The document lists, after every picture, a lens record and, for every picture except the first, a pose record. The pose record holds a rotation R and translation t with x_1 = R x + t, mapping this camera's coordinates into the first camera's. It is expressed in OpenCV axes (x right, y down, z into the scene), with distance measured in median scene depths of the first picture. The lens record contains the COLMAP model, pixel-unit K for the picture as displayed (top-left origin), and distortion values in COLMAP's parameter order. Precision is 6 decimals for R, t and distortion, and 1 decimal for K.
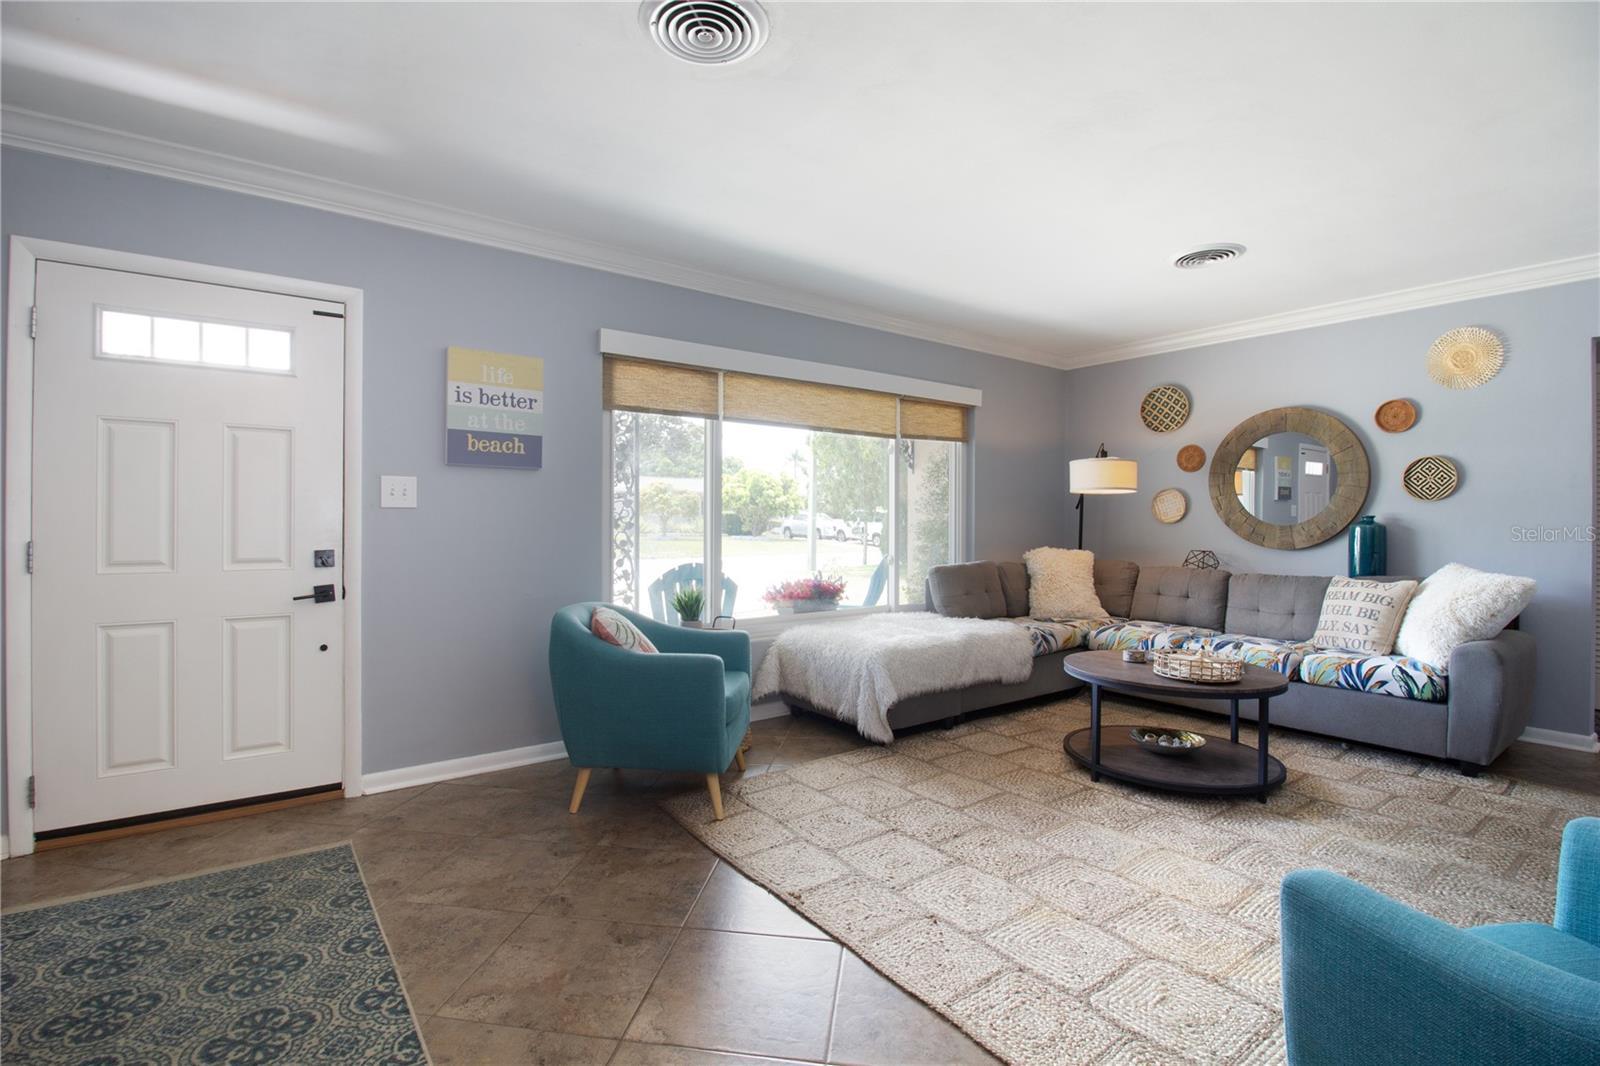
lens RADIAL K [[732.1, 0, 793.9], [0, 732.1, 519.8], [0, 0, 1]] dist [-0.003653, -0.014516]
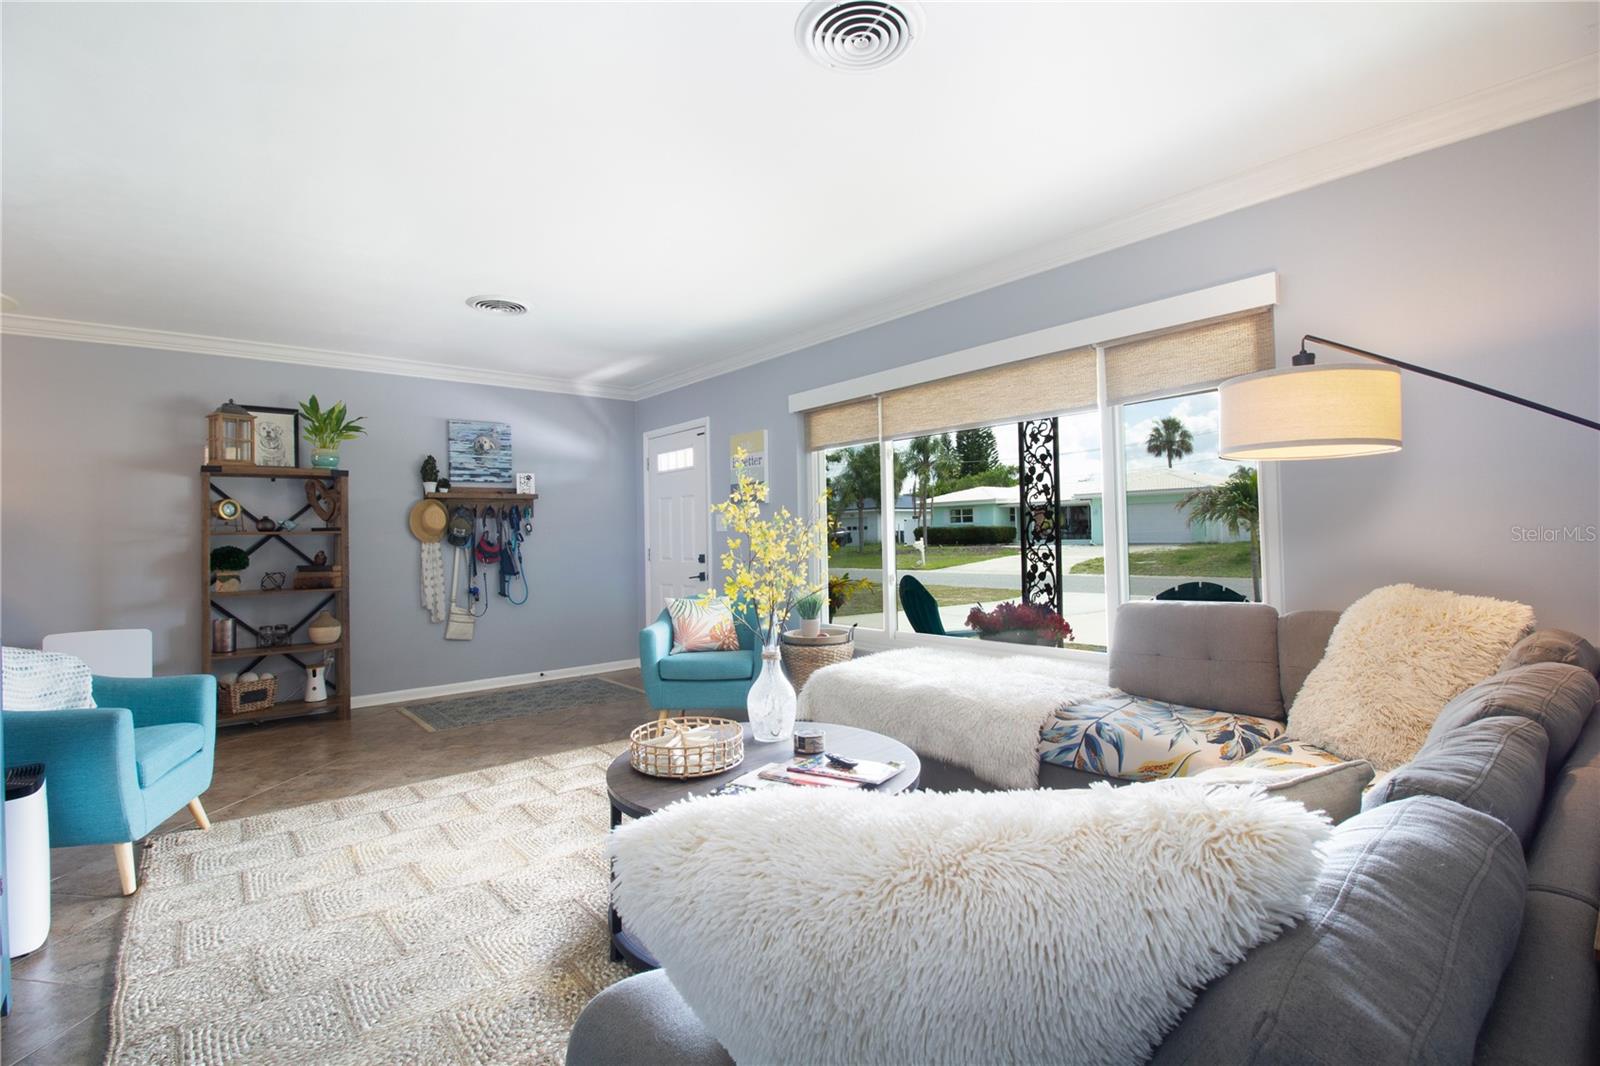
lens RADIAL K [[732.1, 0, 793.9], [0, 732.1, 519.8], [0, 0, 1]] dist [-0.003653, -0.014516]
pose [[0.057386, -0.029754, -0.997909, 1.013439], [0.019207, 0.999404, -0.028694, 0.007536], [0.998167, -0.017520, 0.057923, 0.859572]]
